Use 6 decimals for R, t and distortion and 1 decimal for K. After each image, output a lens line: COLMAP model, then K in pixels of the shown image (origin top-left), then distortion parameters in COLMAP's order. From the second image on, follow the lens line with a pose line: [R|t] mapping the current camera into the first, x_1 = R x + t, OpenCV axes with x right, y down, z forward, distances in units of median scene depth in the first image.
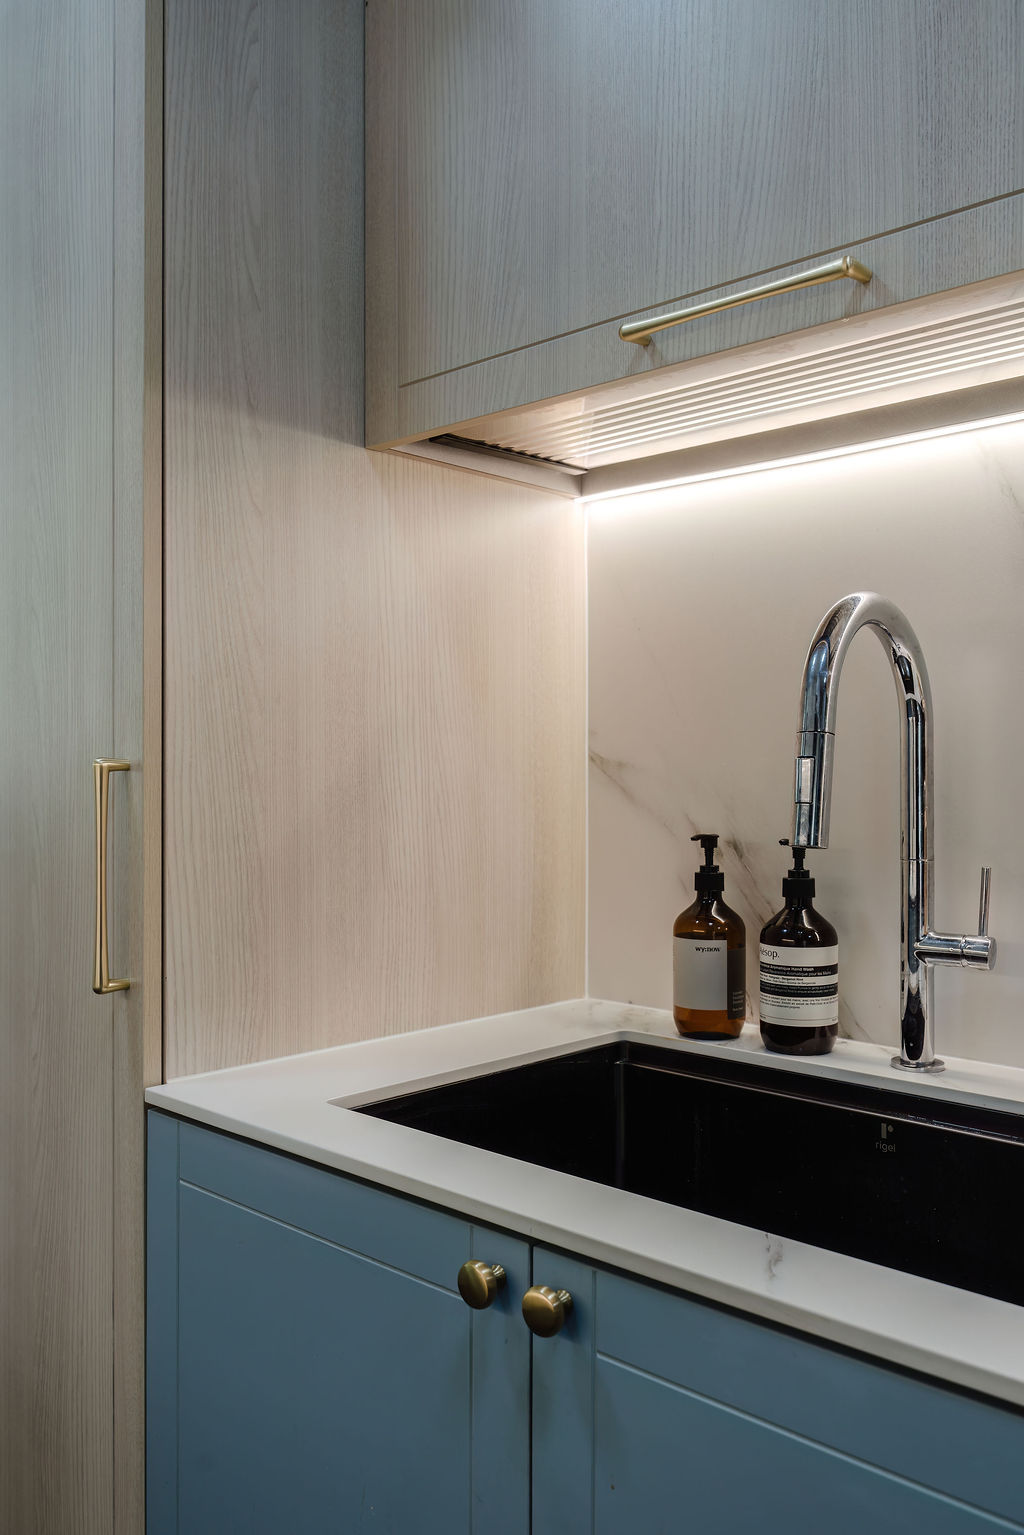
lens RADIAL K [[1316.8, 0, 488.8], [0, 1316.8, 775.6], [0, 0, 1]] dist [-0.027519, 0.013614]
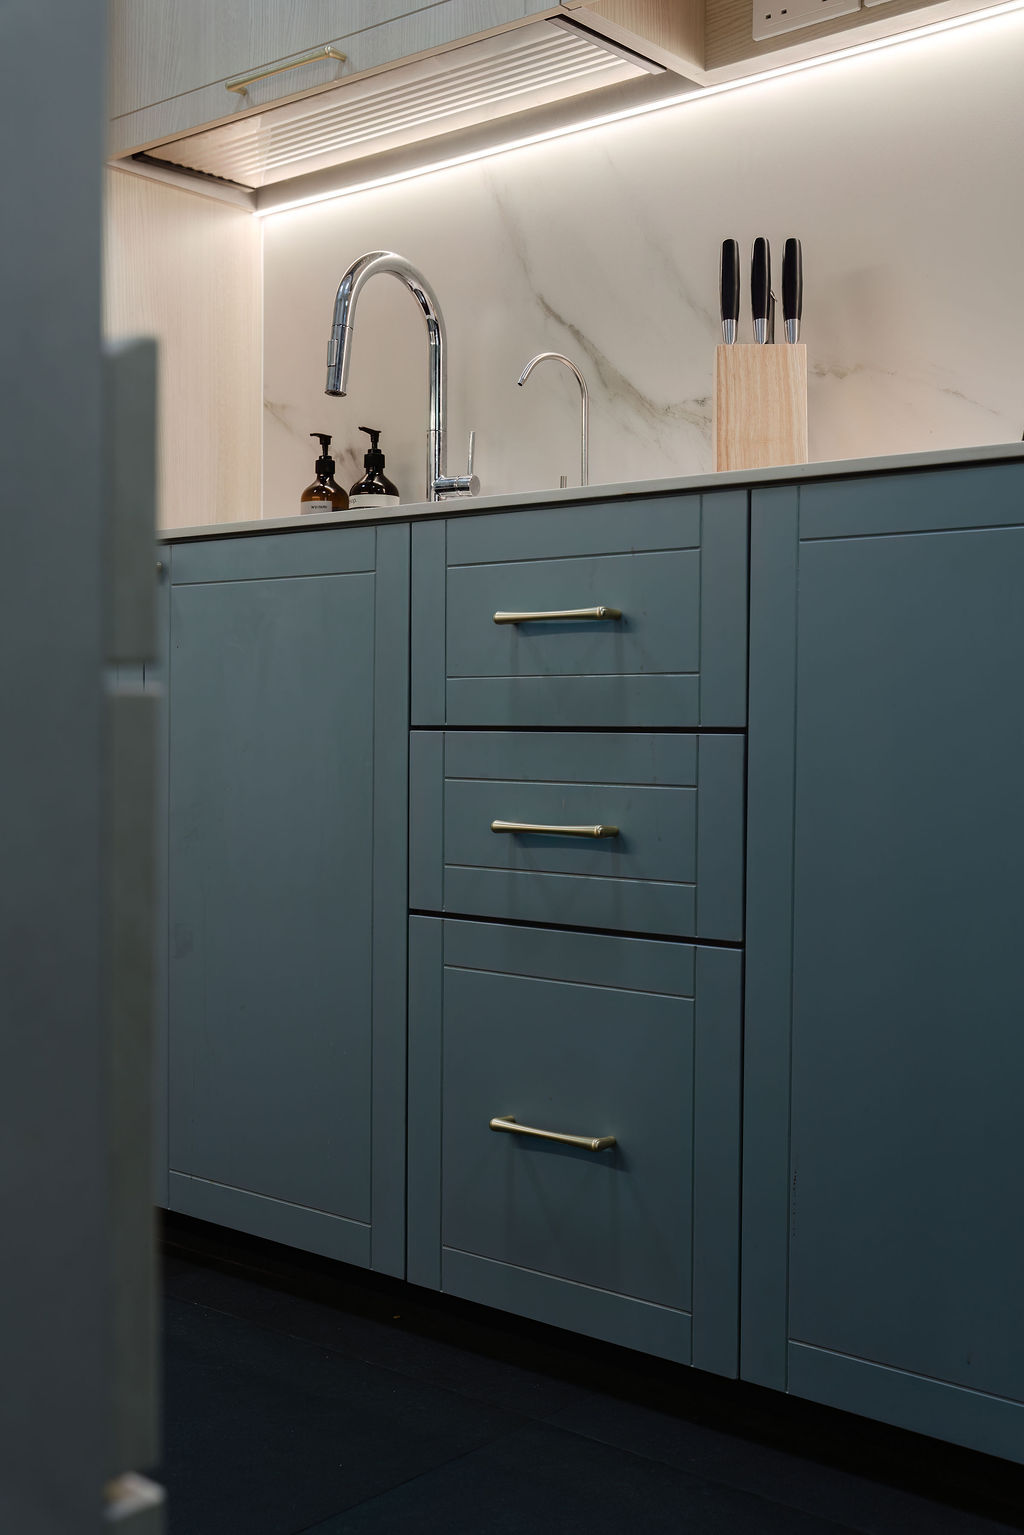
lens RADIAL K [[1746.4, 0, 506.5], [0, 1746.4, 772.0], [0, 0, 1]] dist [-0.020941, 0.000000]
pose [[0.997001, 0.005806, 0.077164, 0.219800], [-0.008755, 0.999242, 0.037931, 0.344549], [-0.076886, -0.038493, 0.996297, -0.975324]]
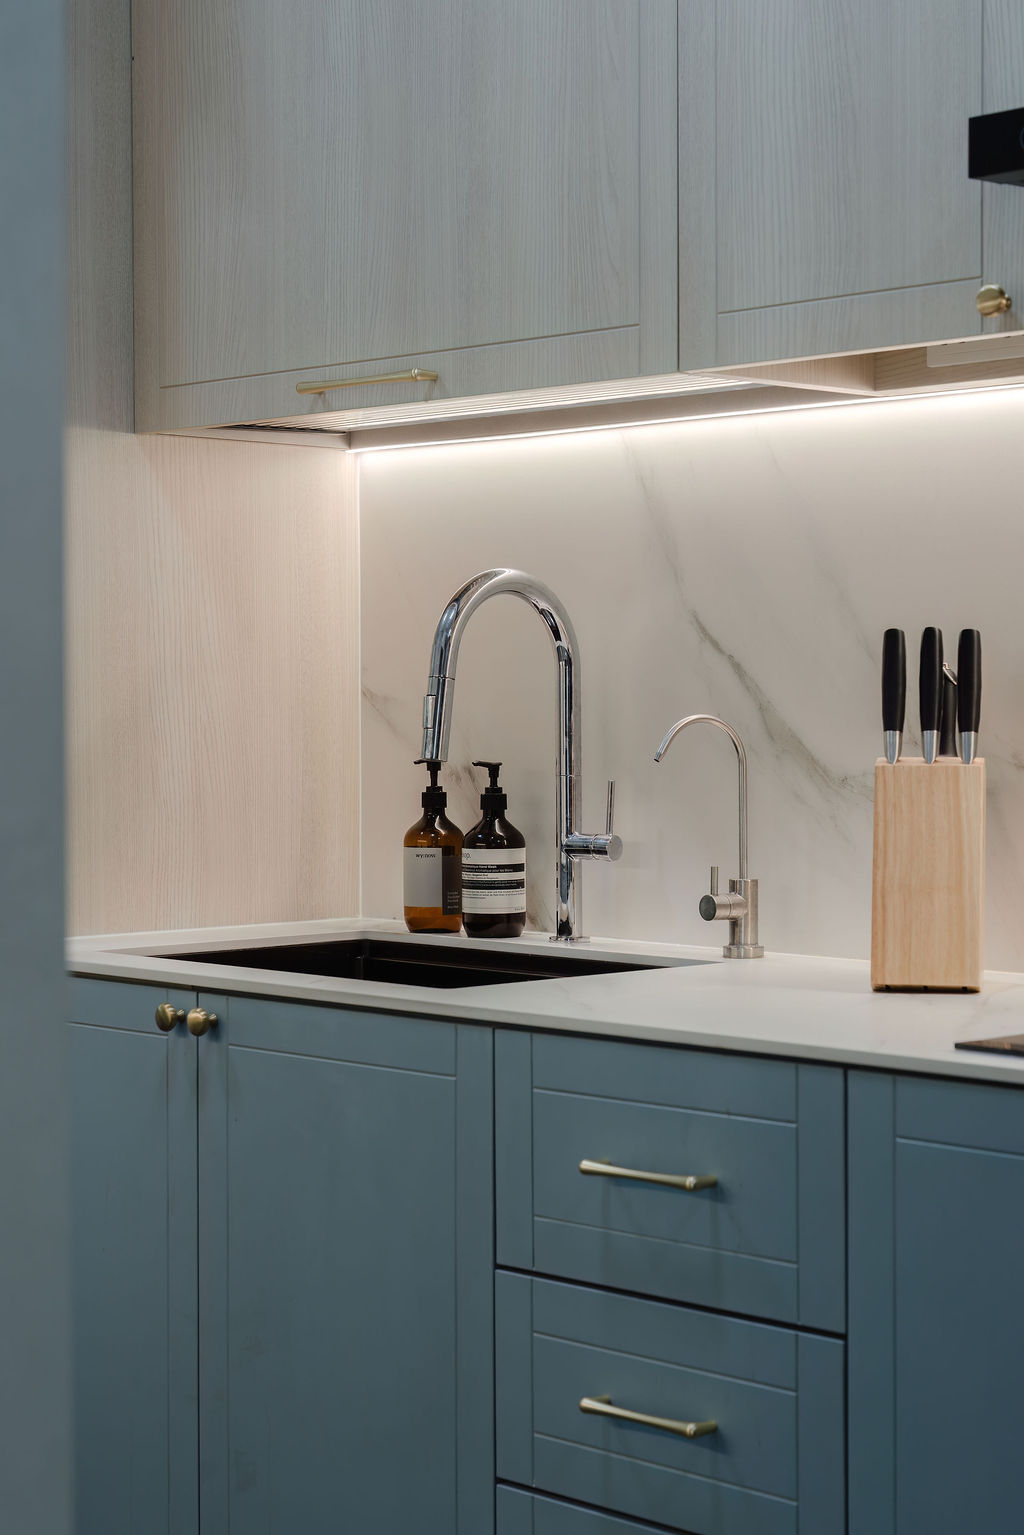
lens RADIAL K [[2810.4, 0, 553.8], [0, 2810.4, 760.0], [0, 0, 1]] dist [0.001580, 0.000000]
pose [[0.999716, -0.001732, -0.023777, 0.330160], [0.002125, 0.999862, 0.016498, 0.004382], [0.023746, -0.016544, 0.999581, -1.472792]]
